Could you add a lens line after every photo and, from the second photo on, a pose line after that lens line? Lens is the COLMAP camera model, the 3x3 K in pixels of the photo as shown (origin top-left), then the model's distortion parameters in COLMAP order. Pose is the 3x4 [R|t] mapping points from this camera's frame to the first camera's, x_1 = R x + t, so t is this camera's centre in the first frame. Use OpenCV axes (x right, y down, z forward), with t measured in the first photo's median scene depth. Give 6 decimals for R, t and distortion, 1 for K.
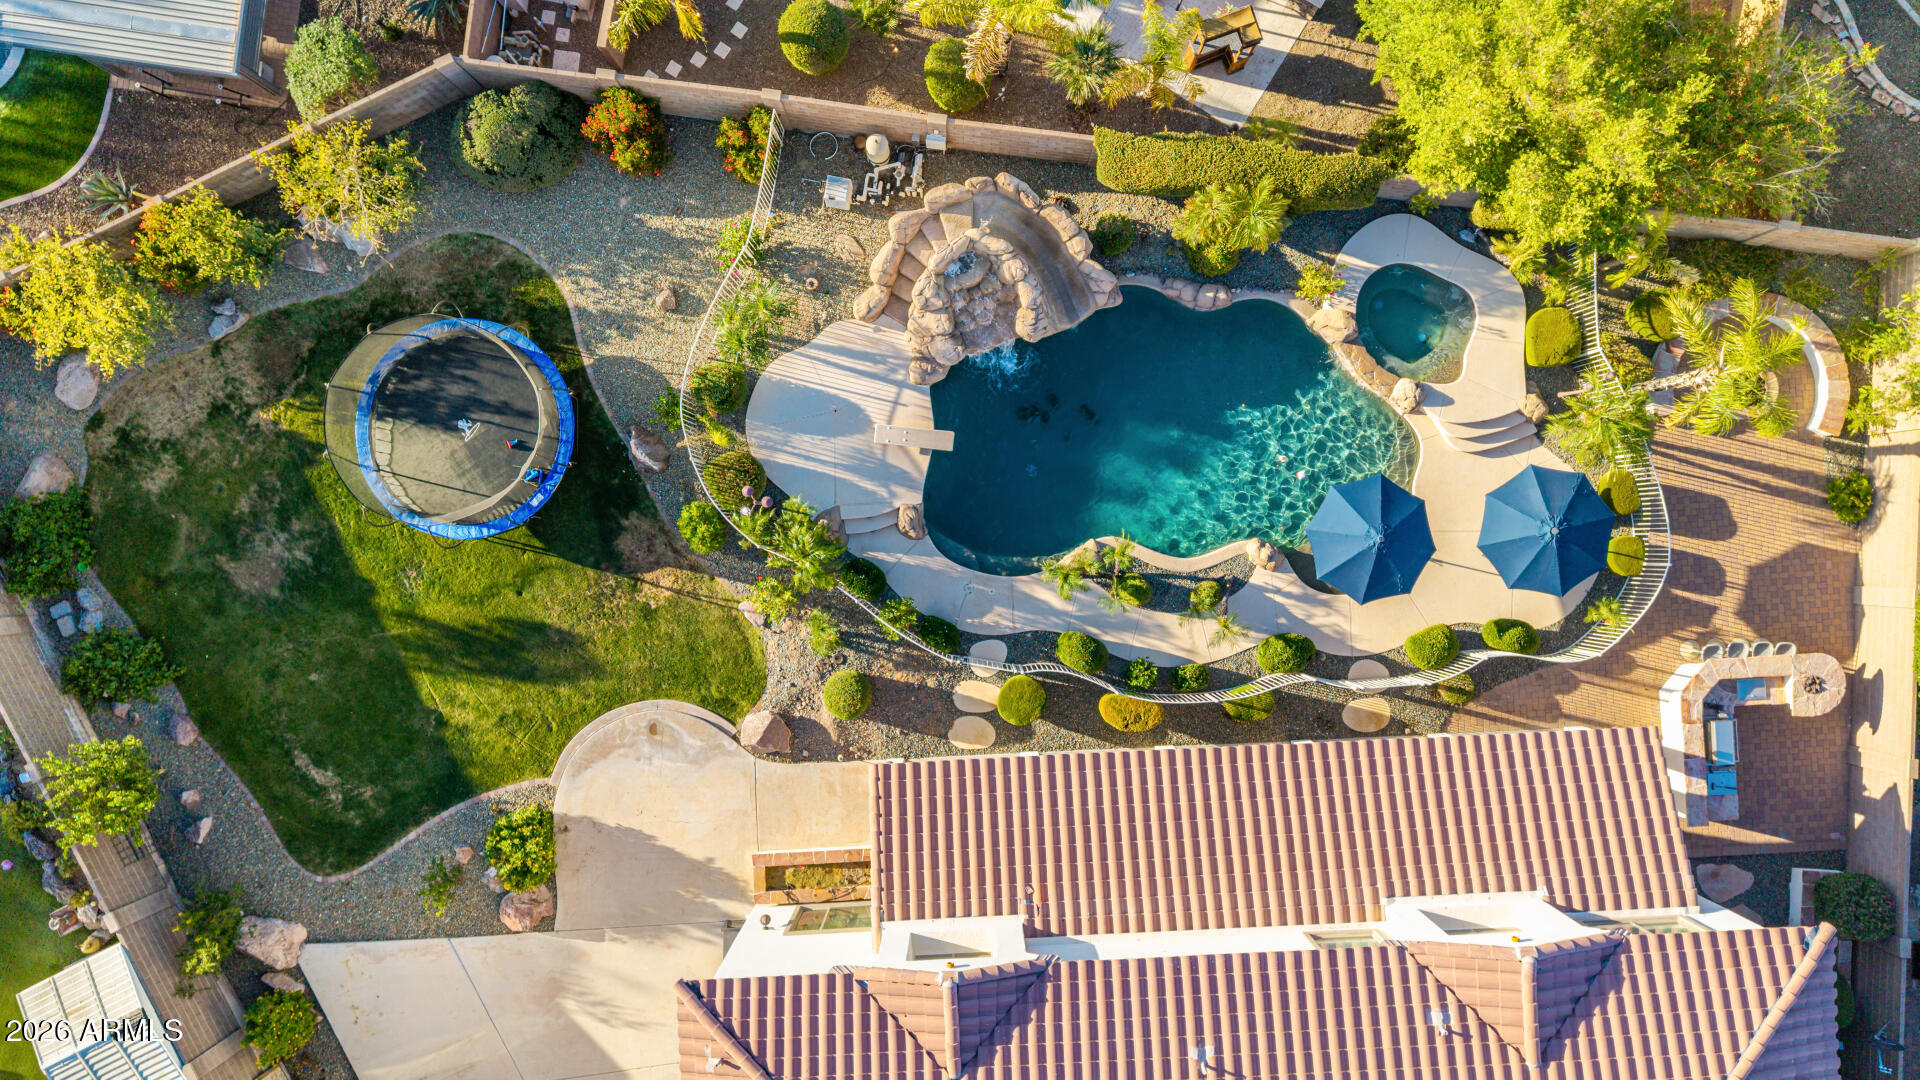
lens RADIAL K [[1346.3, 0, 960.0], [0, 1346.3, 540.0], [0, 0, 1]] dist [0.040926, -0.035138]
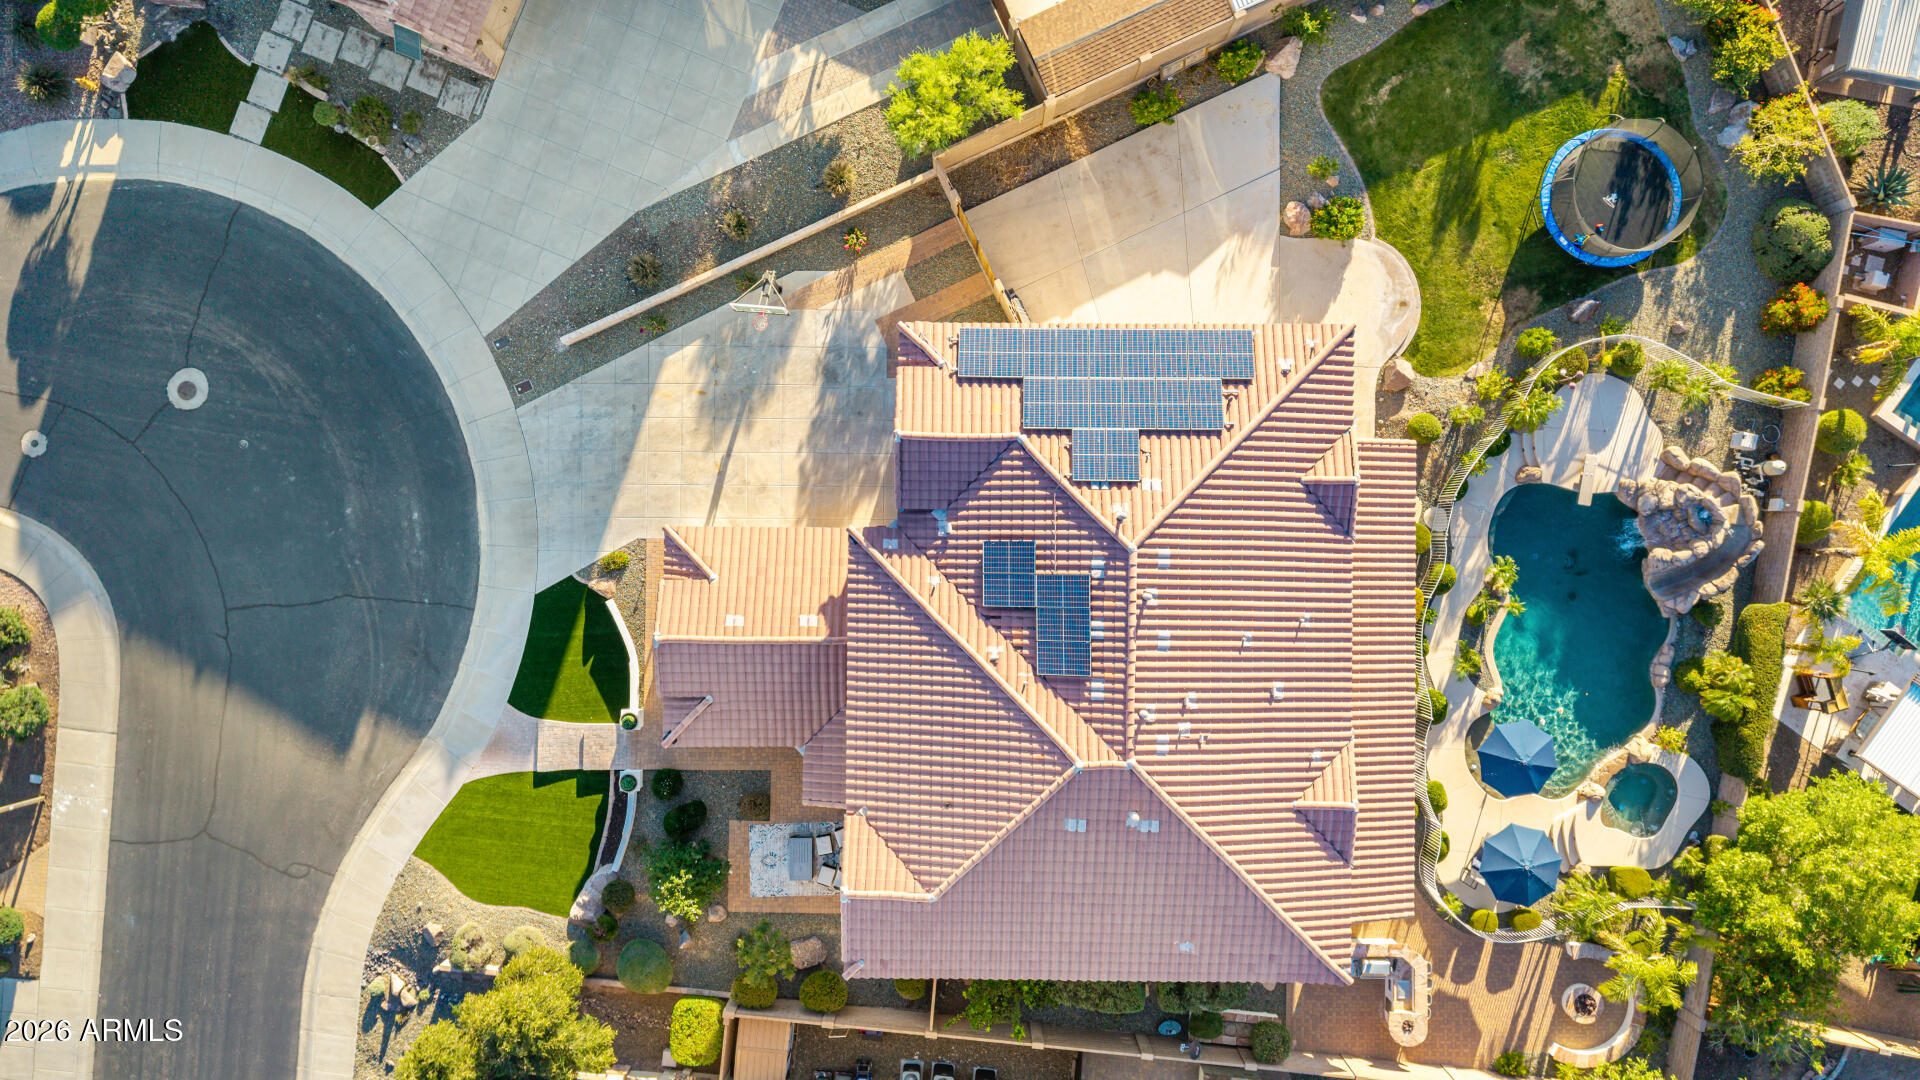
lens RADIAL K [[1346.3, 0, 960.0], [0, 1346.3, 540.0], [0, 0, 1]] dist [0.040926, -0.035138]
pose [[-0.059103, 0.998234, 0.005908, 0.070316], [-0.998230, -0.059140, 0.006325, 0.645845], [0.006664, -0.005523, 0.999963, -0.599148]]
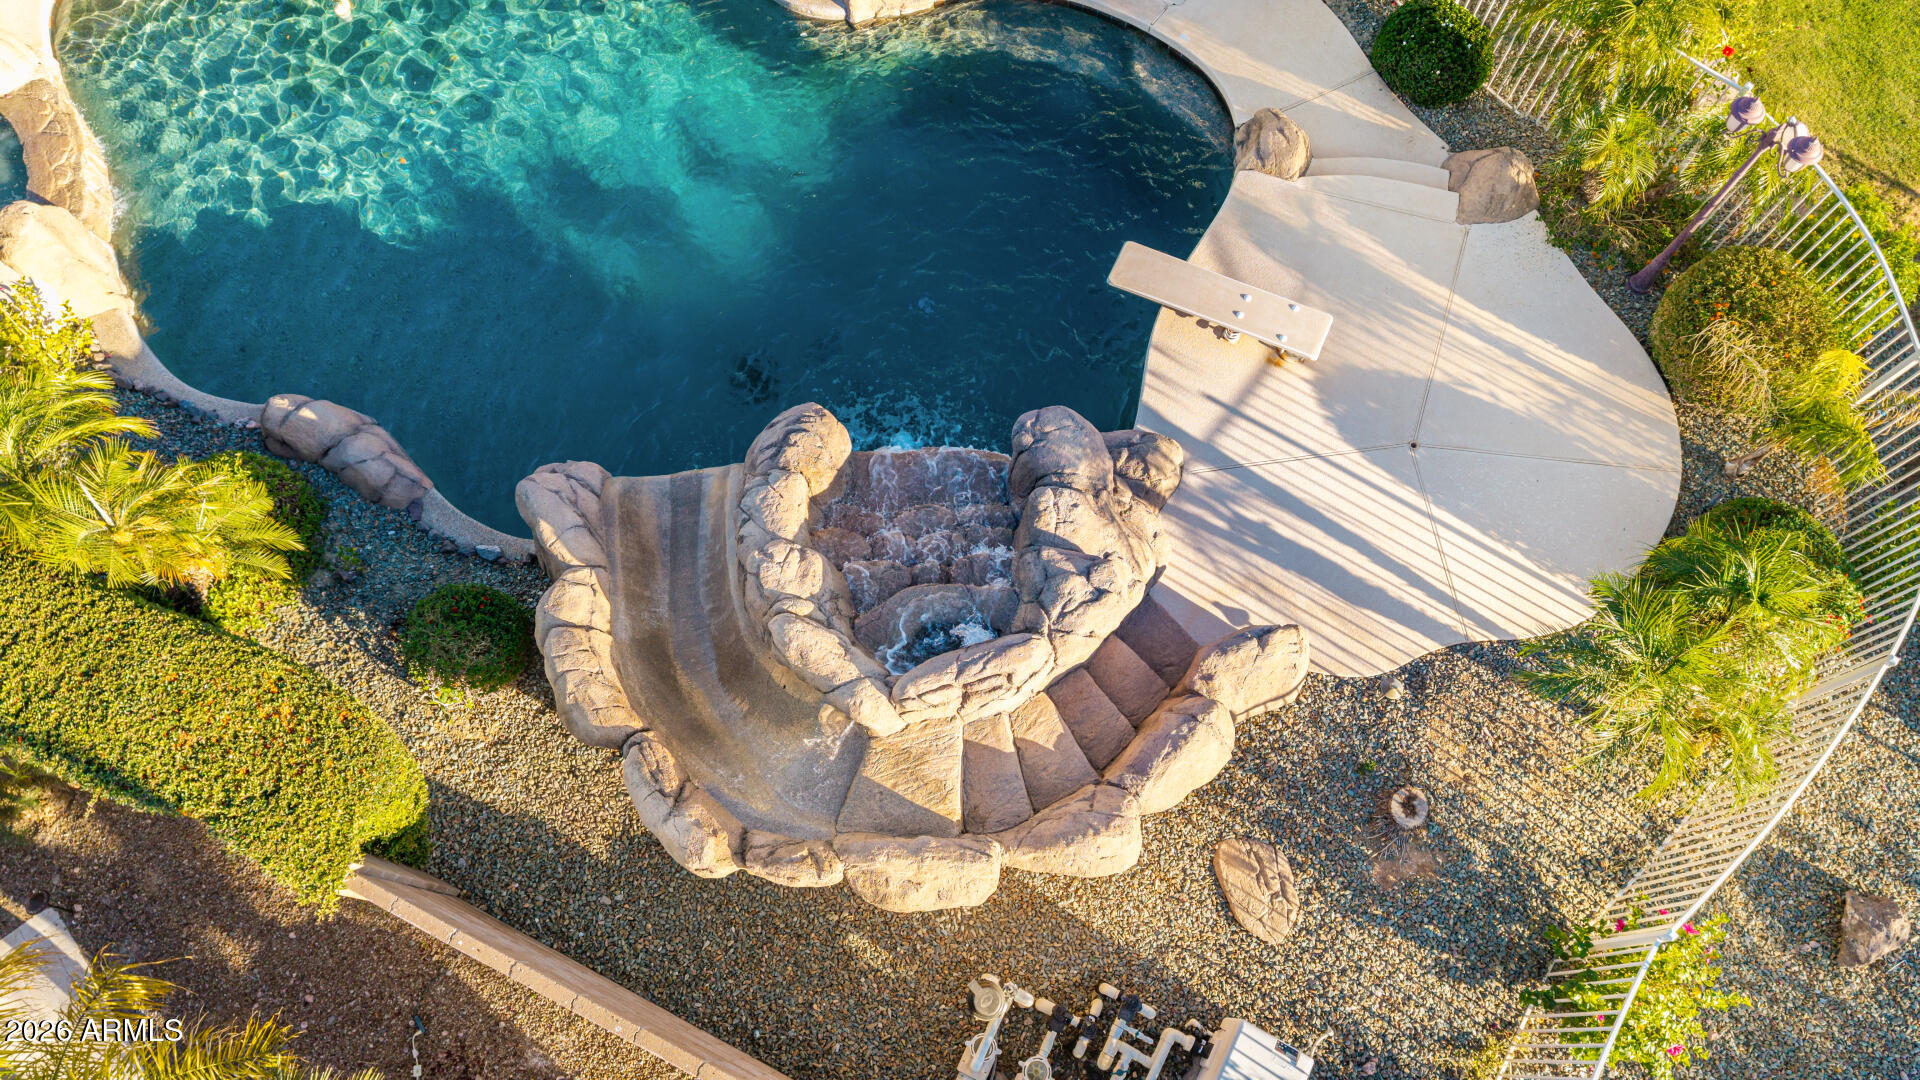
lens RADIAL K [[1346.3, 0, 960.0], [0, 1346.3, 540.0], [0, 0, 1]] dist [0.040926, -0.035138]
pose [[-0.947430, -0.294144, 0.125917, -0.032224], [0.319560, -0.889613, 0.326299, -0.272272], [0.016038, 0.349383, 0.936843, 0.683050]]
